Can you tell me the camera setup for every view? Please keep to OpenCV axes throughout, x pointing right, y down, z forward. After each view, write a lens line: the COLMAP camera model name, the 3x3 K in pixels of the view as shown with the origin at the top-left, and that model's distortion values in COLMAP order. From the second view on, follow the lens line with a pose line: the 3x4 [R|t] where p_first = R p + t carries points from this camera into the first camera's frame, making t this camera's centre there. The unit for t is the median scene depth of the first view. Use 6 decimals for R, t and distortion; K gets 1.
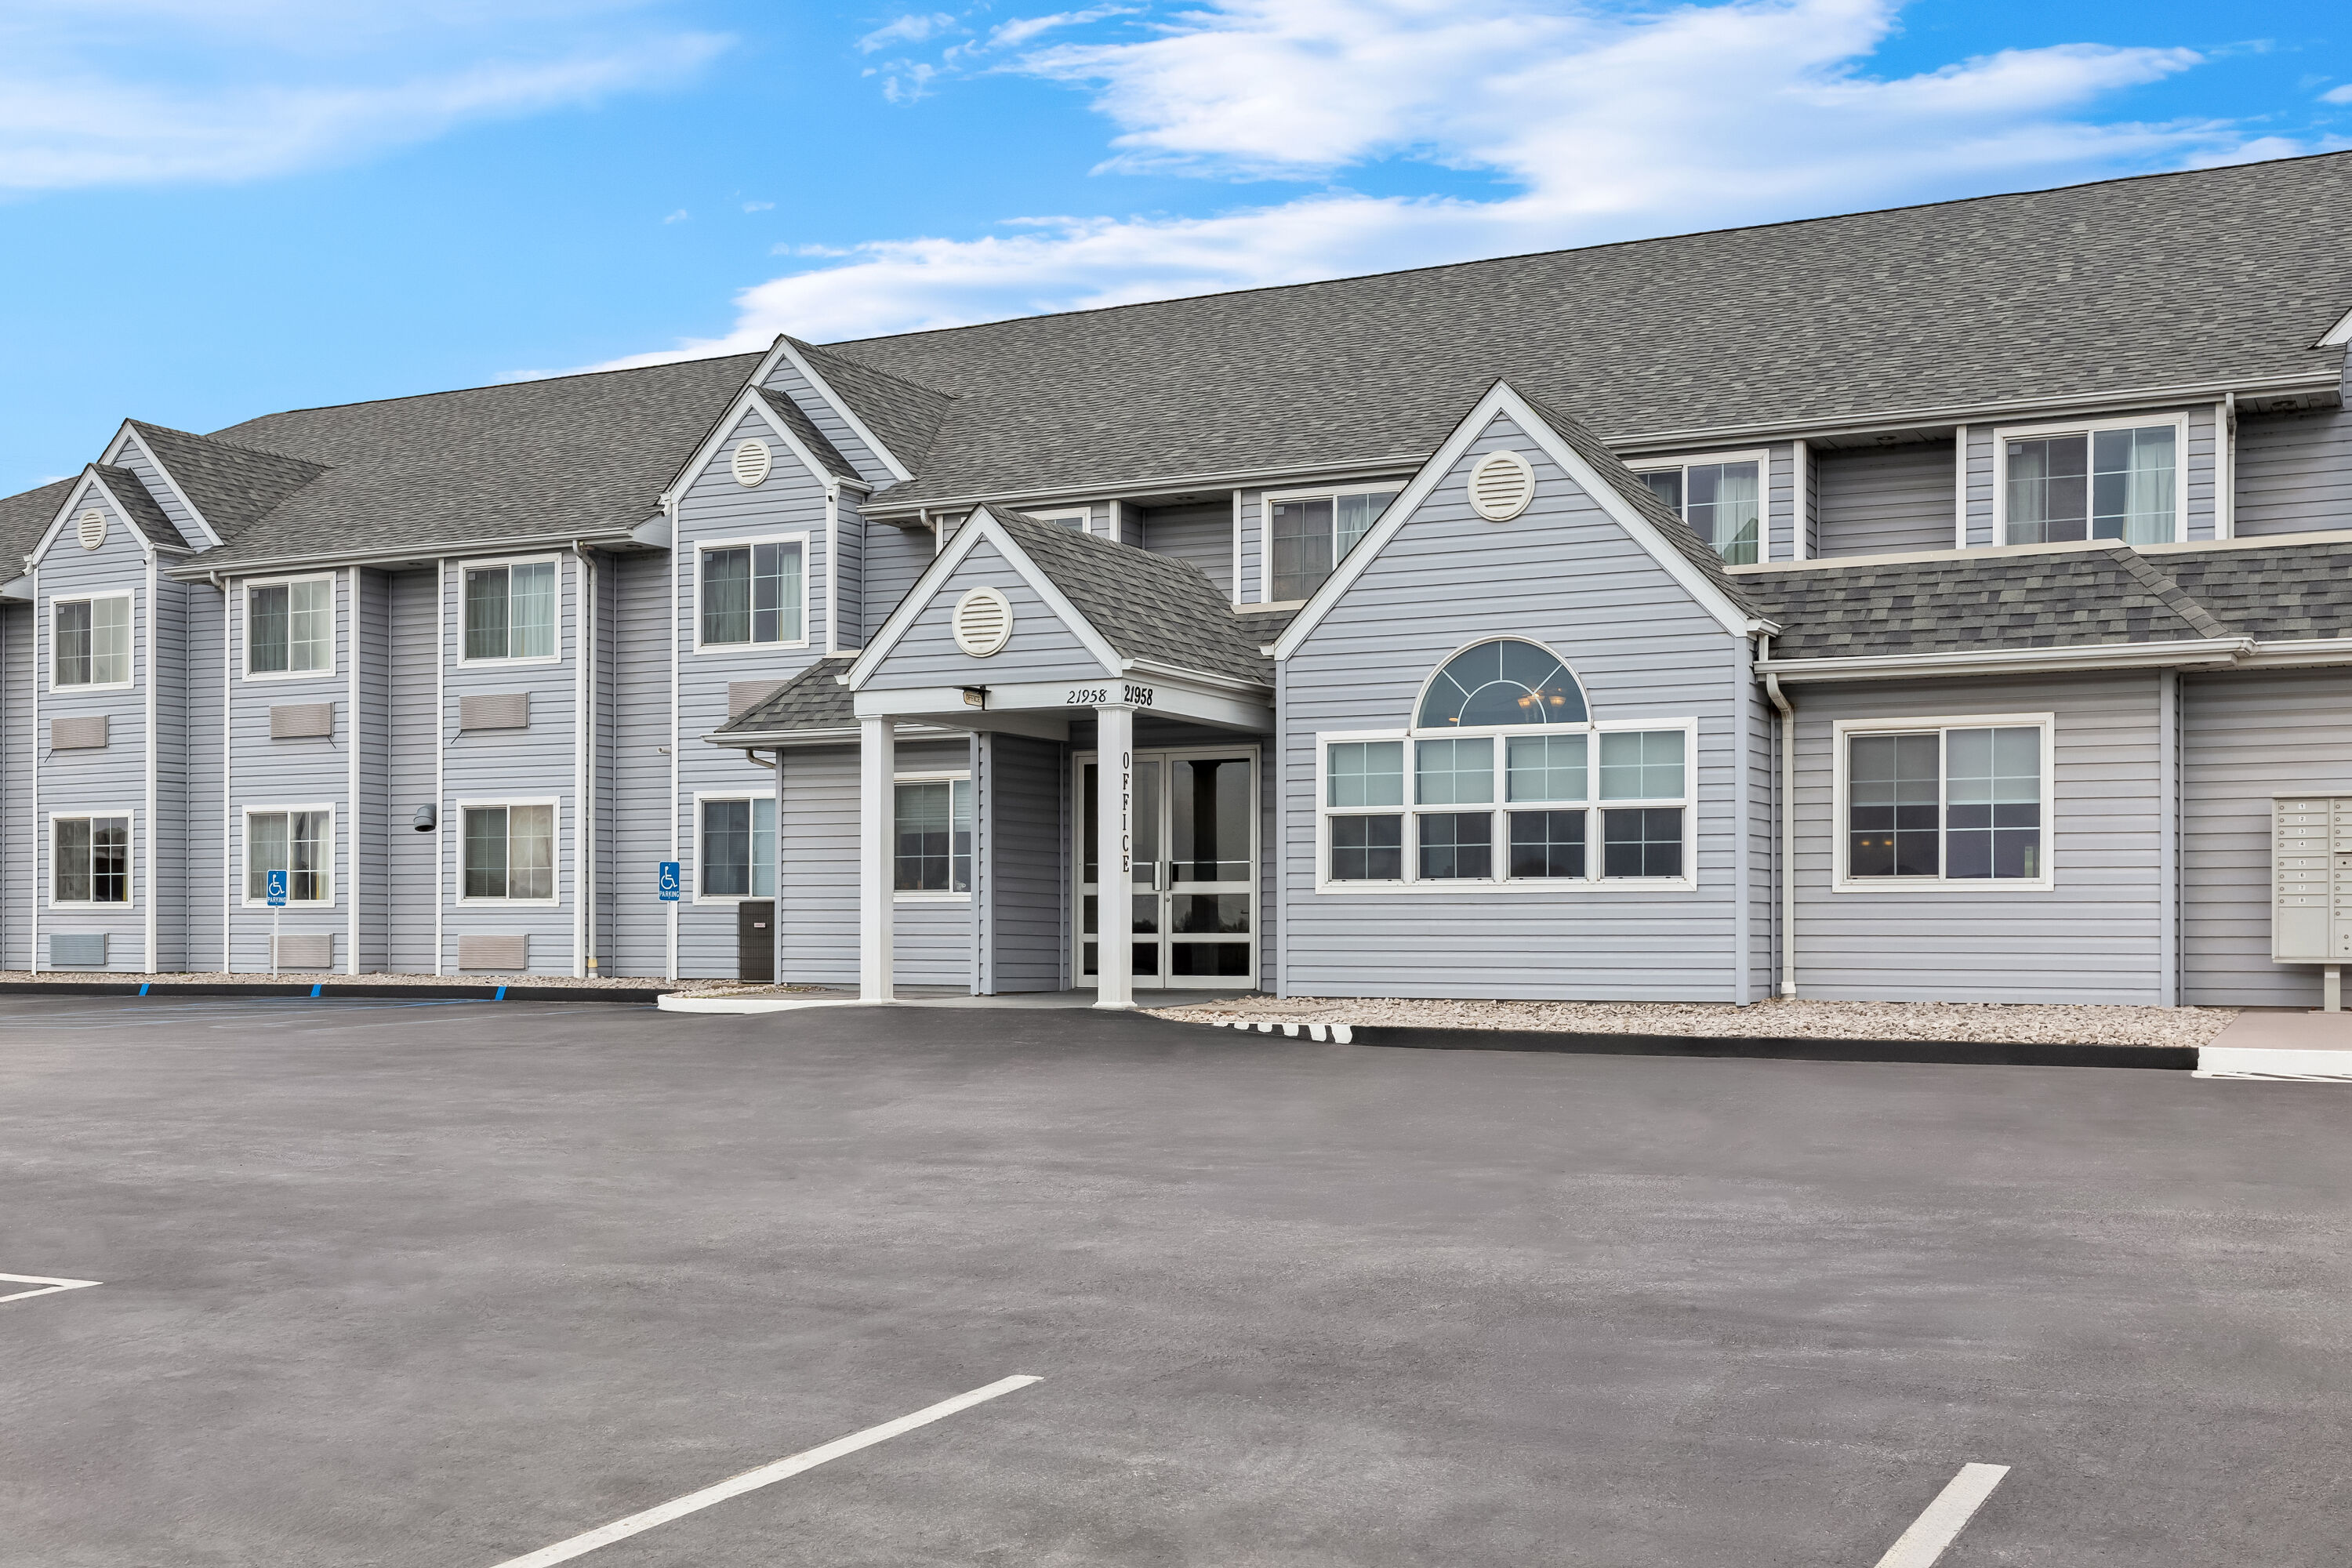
lens RADIAL K [[2352.3, 0, 1175.8], [0, 2352.3, 881.3], [0, 0, 1]] dist [0.003403, -0.006303]
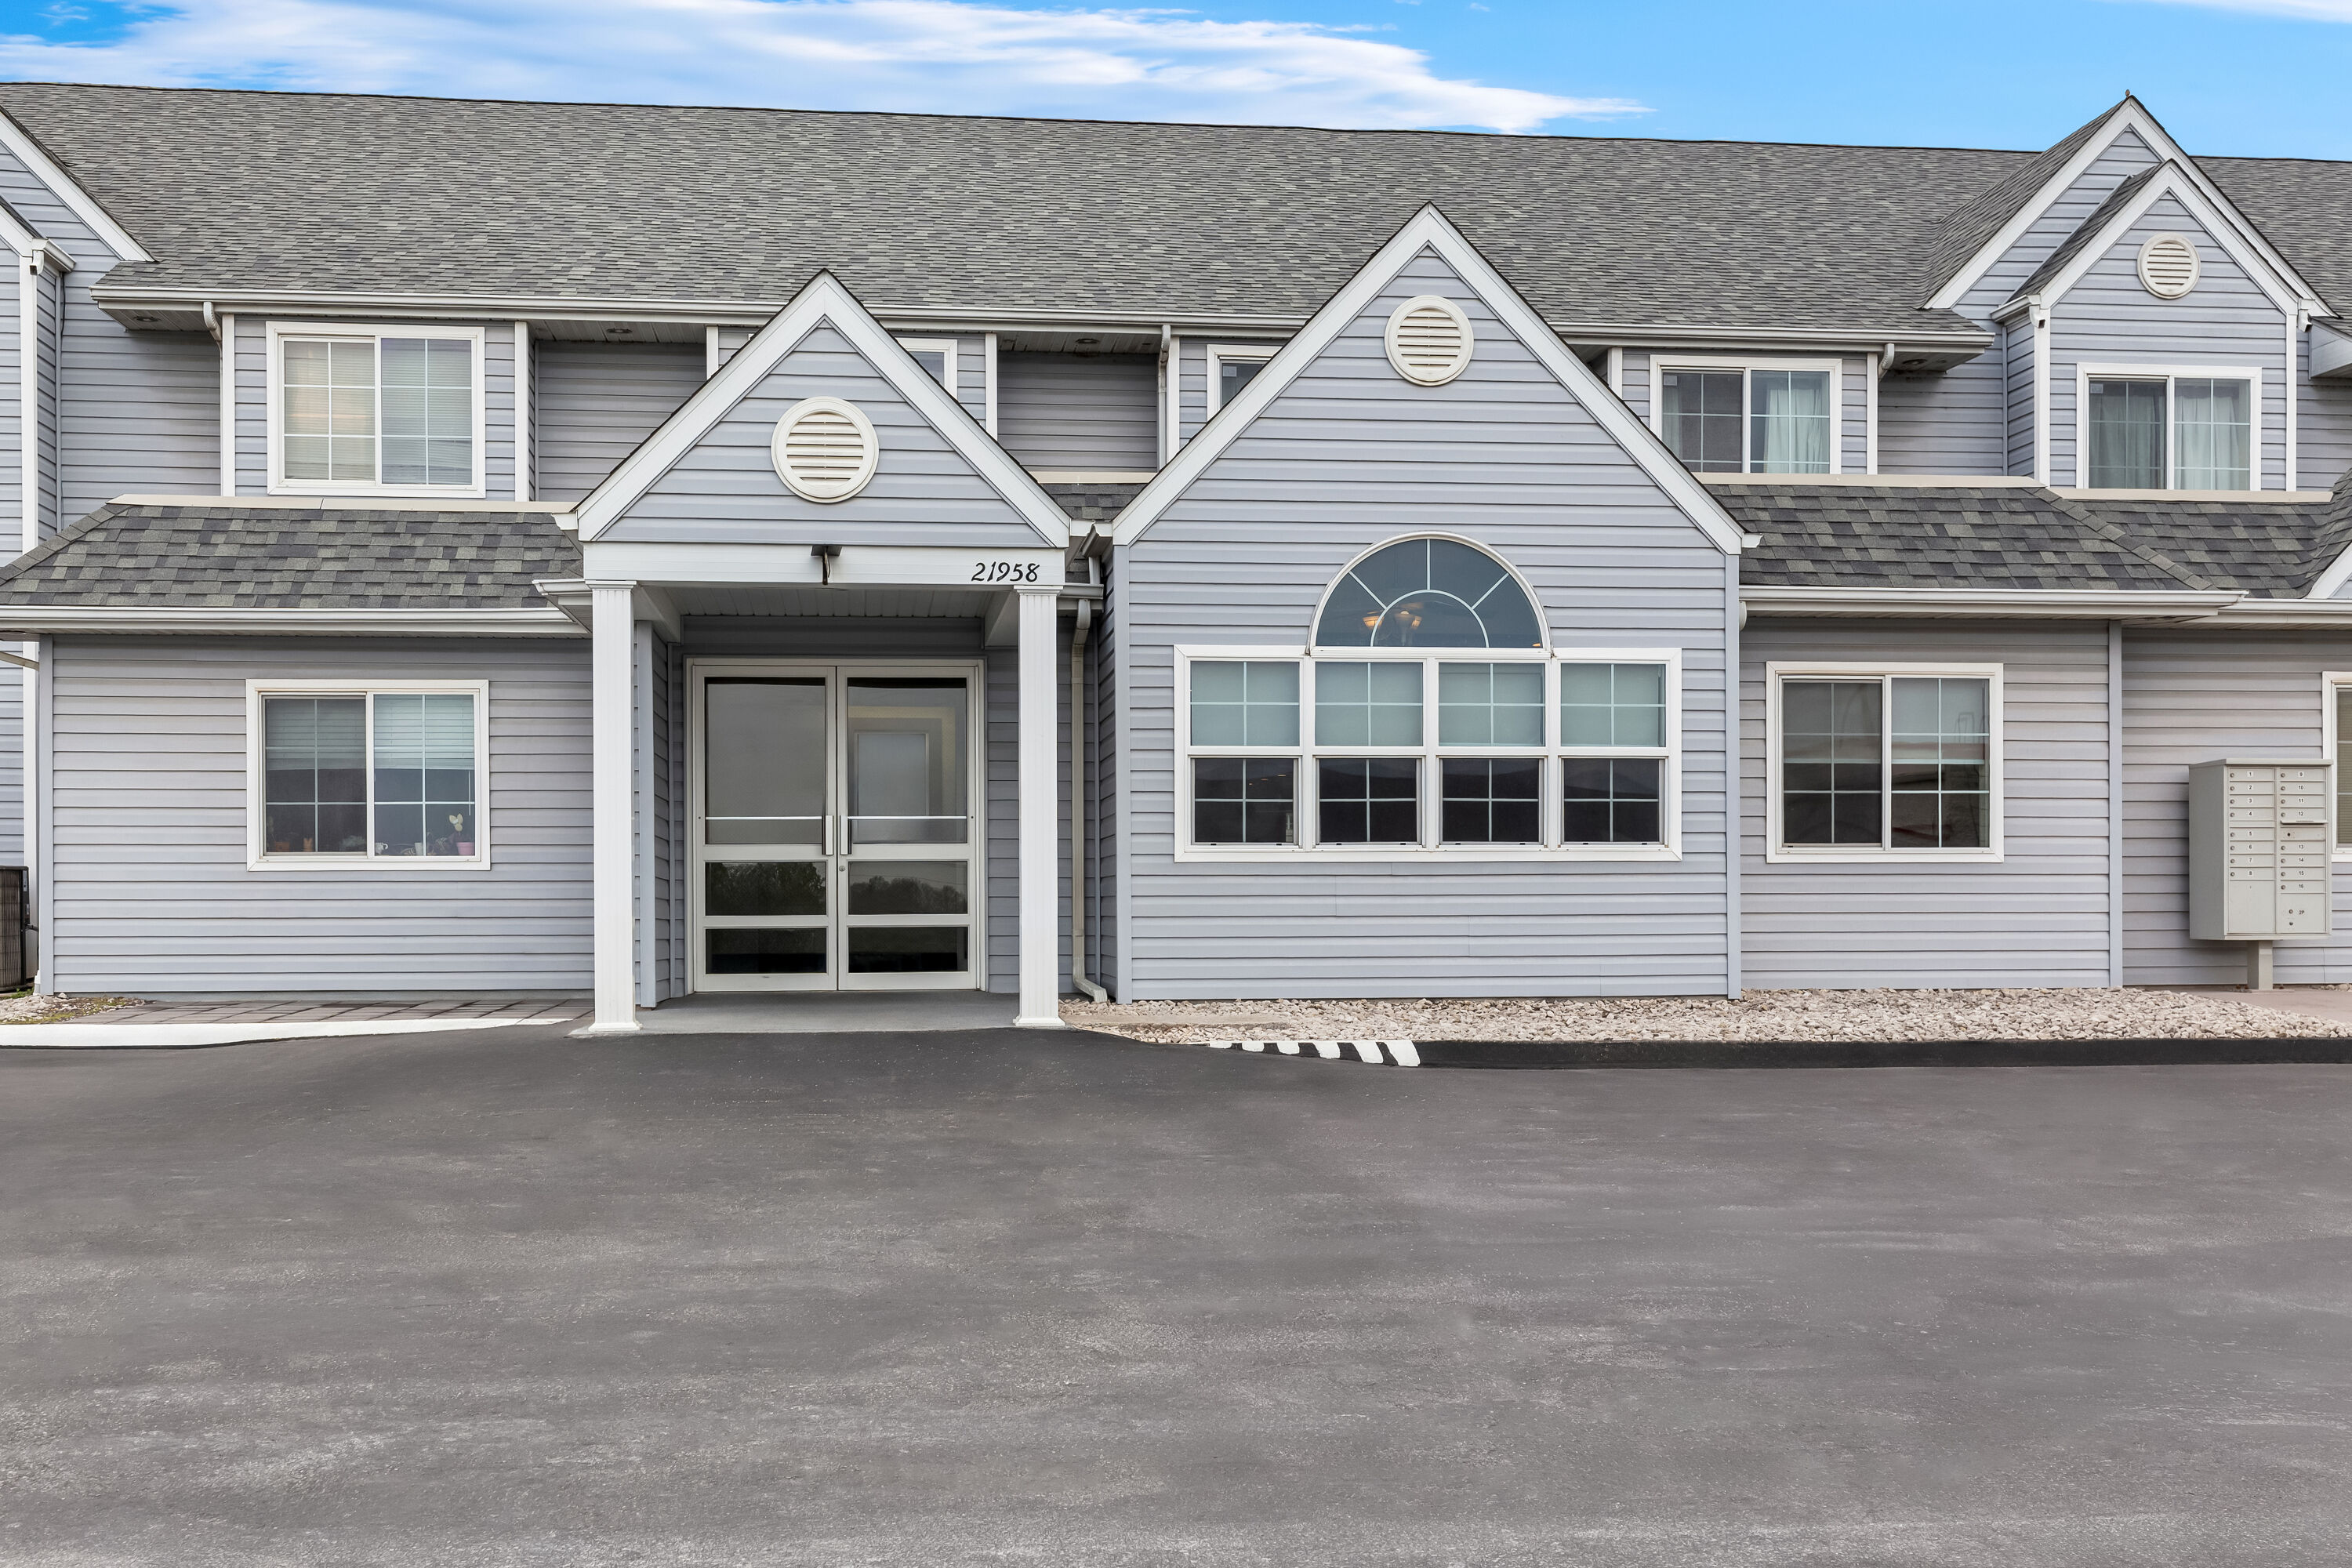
lens RADIAL K [[2352.3, 0, 1175.8], [0, 2352.3, 881.3], [0, 0, 1]] dist [0.003403, -0.006303]
pose [[0.844428, -0.000709, 0.535669, -0.354702], [-0.007360, 0.999889, 0.012926, 0.001985], [-0.535619, -0.014857, 0.844329, 0.386342]]
